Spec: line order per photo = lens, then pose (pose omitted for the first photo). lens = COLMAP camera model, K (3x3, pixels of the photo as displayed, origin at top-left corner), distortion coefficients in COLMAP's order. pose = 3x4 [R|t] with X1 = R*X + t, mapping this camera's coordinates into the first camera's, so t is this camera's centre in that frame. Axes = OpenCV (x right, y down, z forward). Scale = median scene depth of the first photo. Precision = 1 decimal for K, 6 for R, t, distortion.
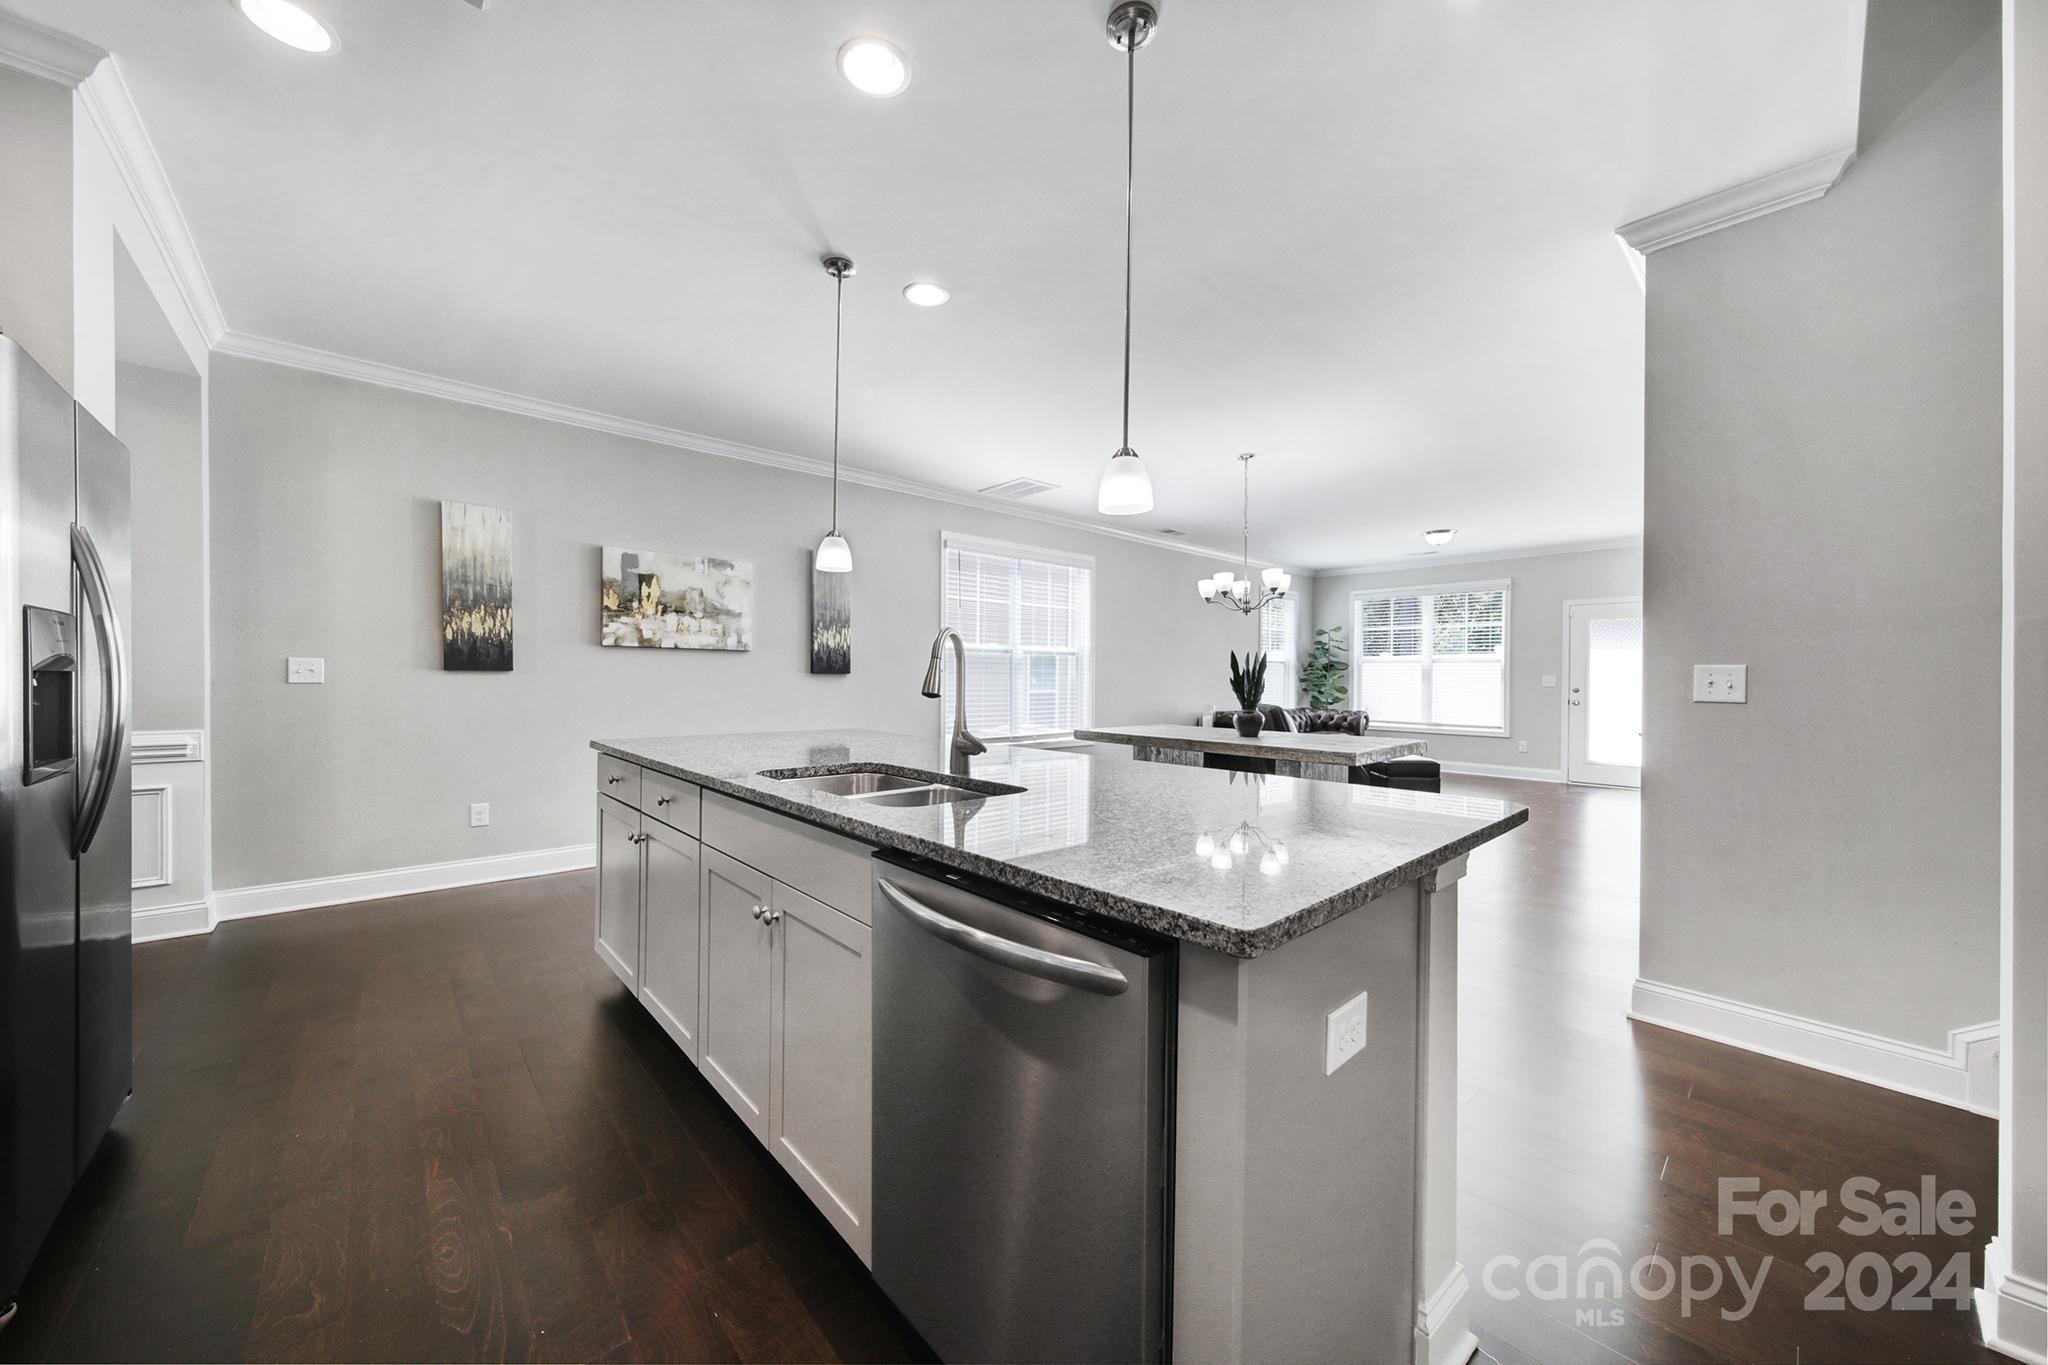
lens RADIAL K [[723.0, 0, 1021.6], [0, 723.0, 689.4], [0, 0, 1]] dist [0.000172, -0.000890]
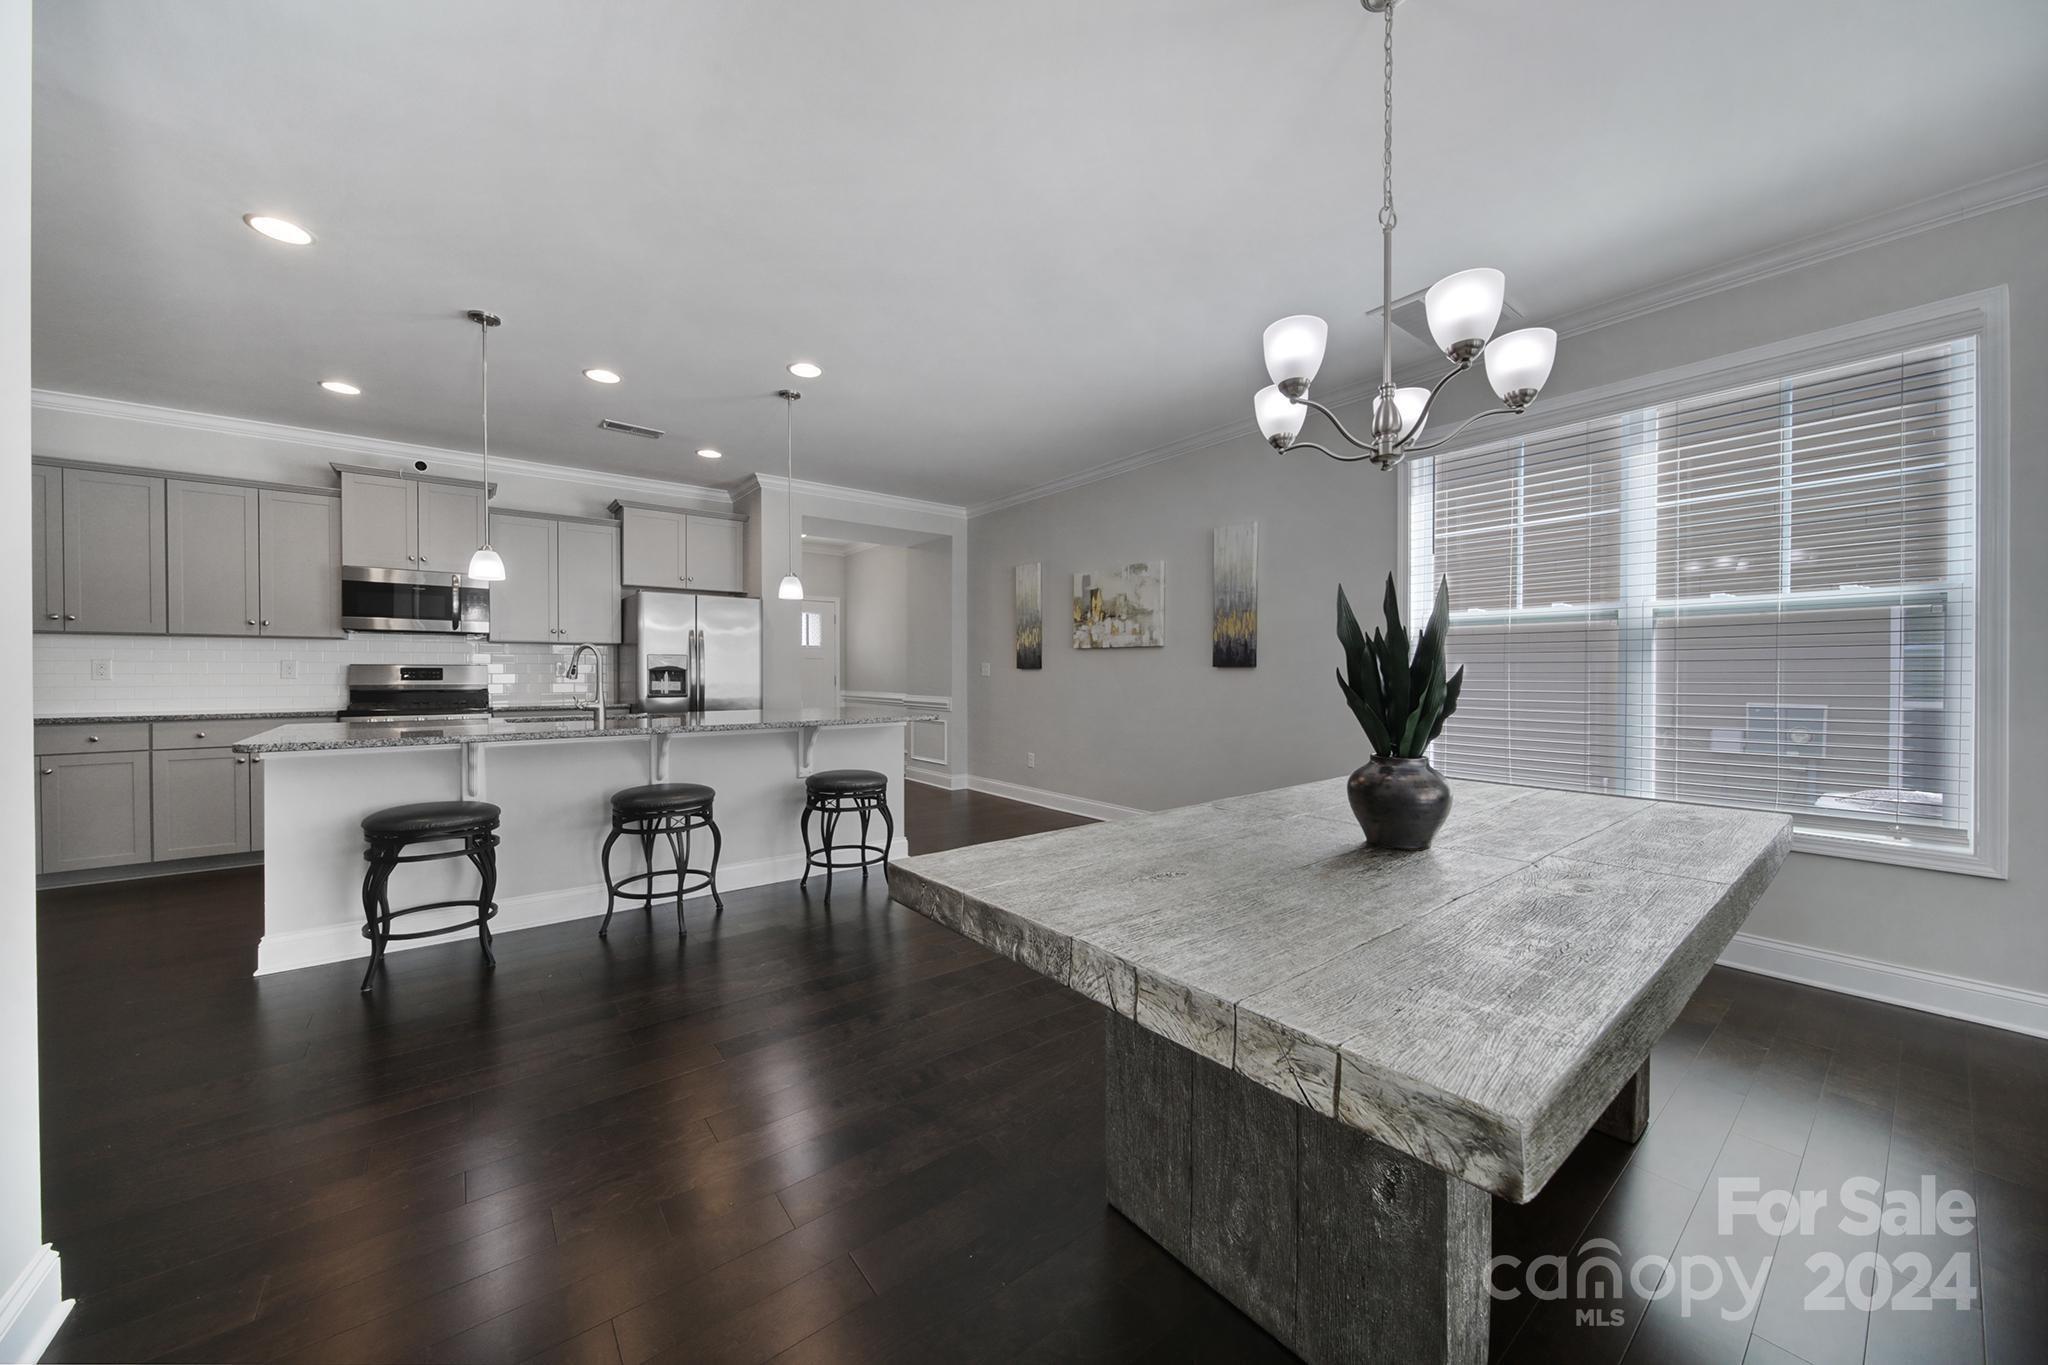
lens RADIAL K [[723.0, 0, 1021.1], [0, 723.0, 680.3], [0, 0, 1]] dist [0.000172, -0.000890]
pose [[-0.065341, 0.004207, -0.997854, 0.668616], [-0.017490, 0.999833, 0.005361, -0.007247], [0.997710, 0.017803, -0.065257, 0.881461]]
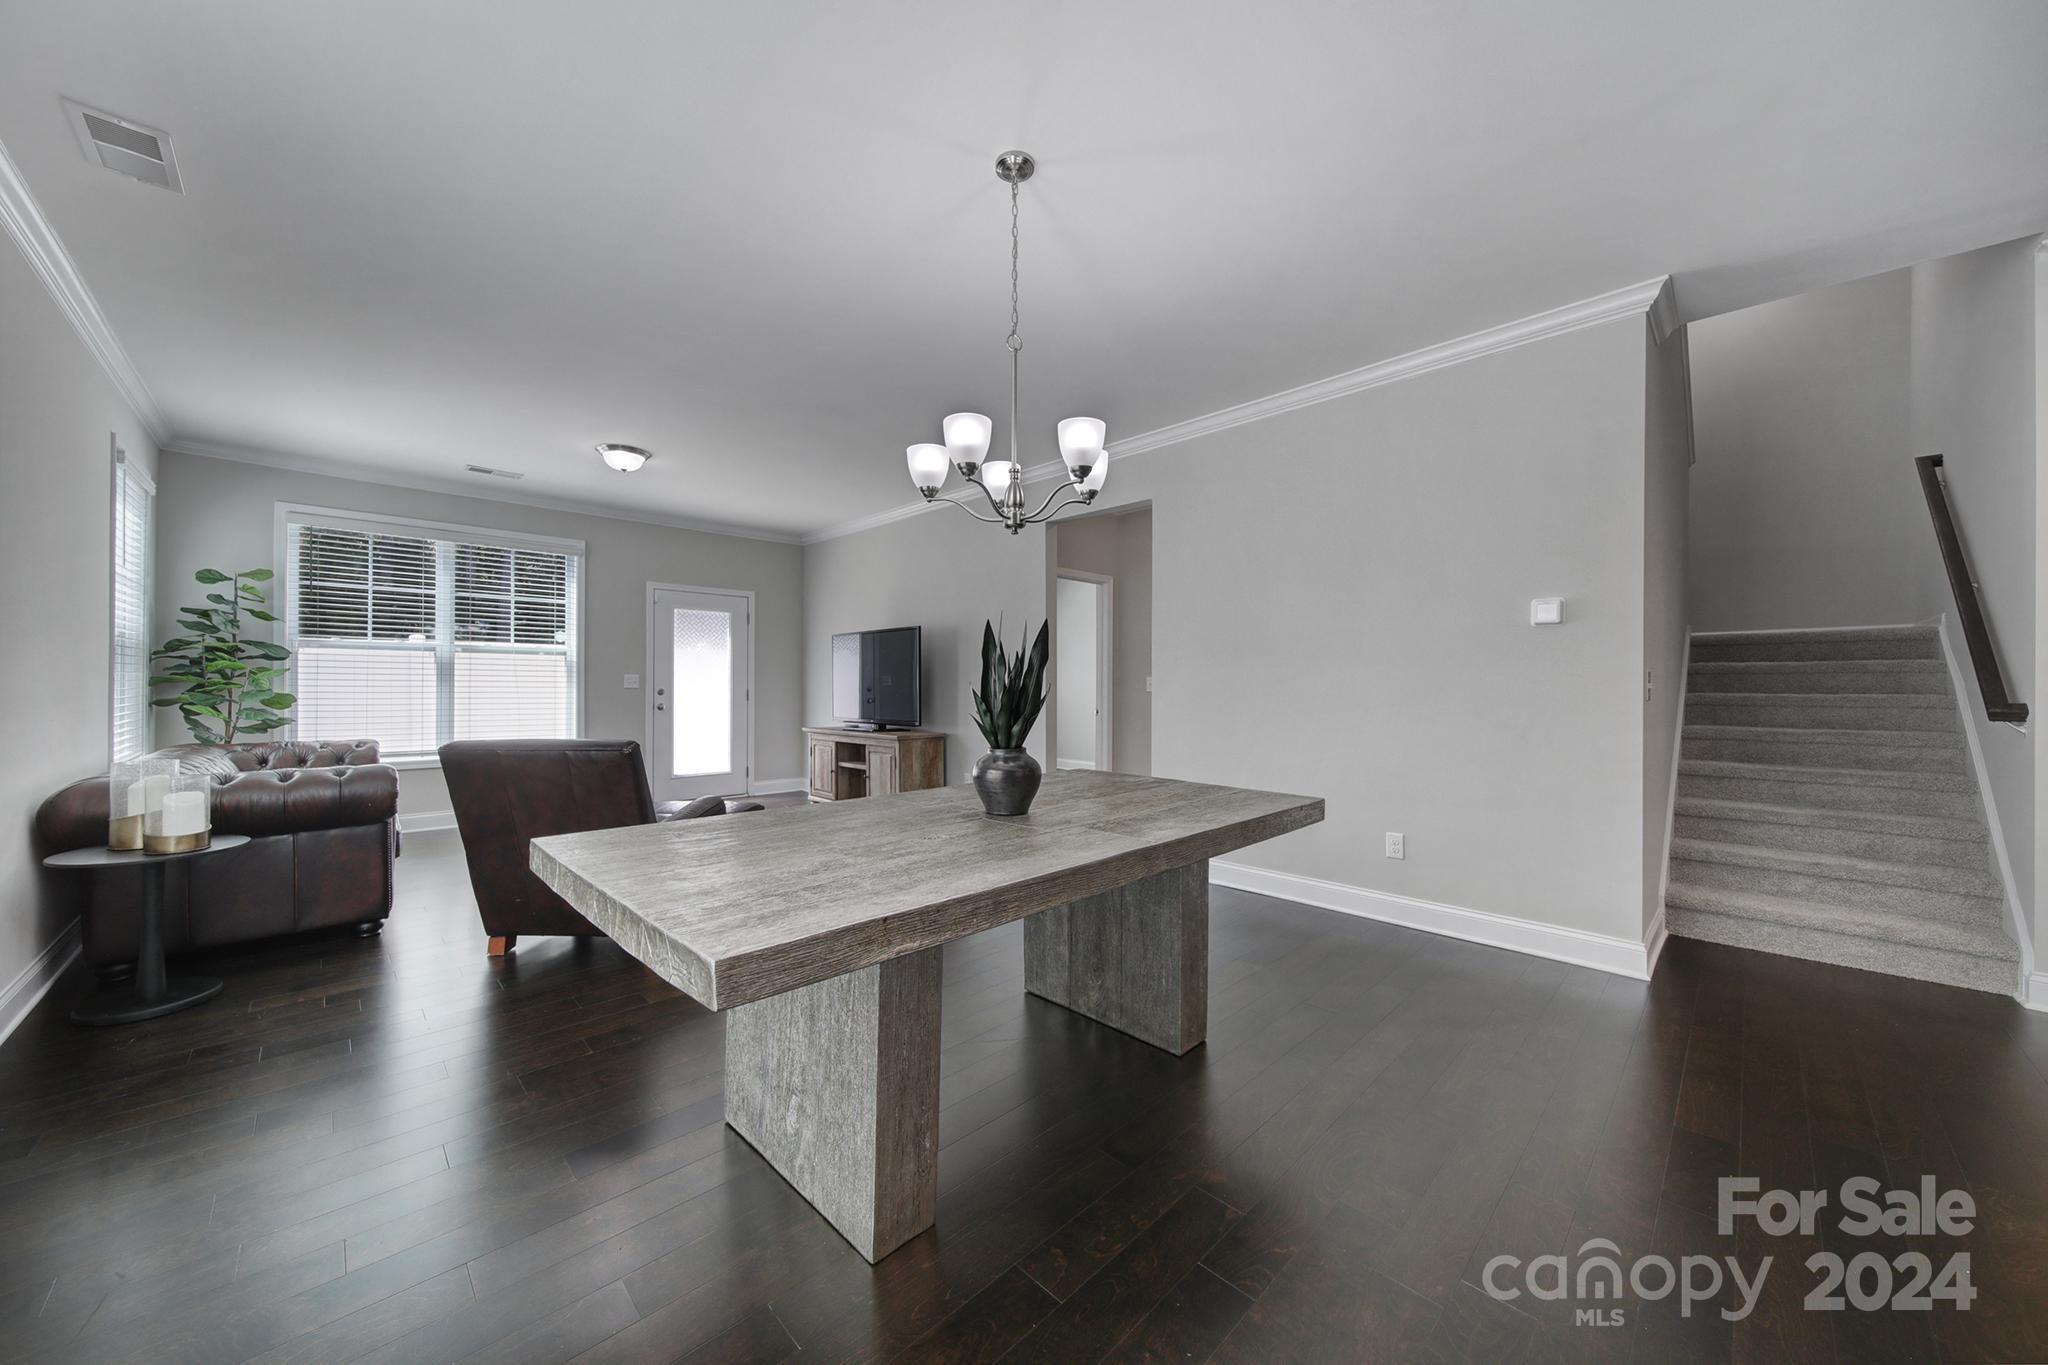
lens RADIAL K [[723.0, 0, 1021.5], [0, 723.0, 684.2], [0, 0, 1]] dist [0.000172, -0.000890]
pose [[-0.043173, -0.007303, 0.999041, -0.124692], [0.011933, 0.999898, 0.007825, -0.015999], [-0.998996, 0.012259, -0.043082, 1.045092]]
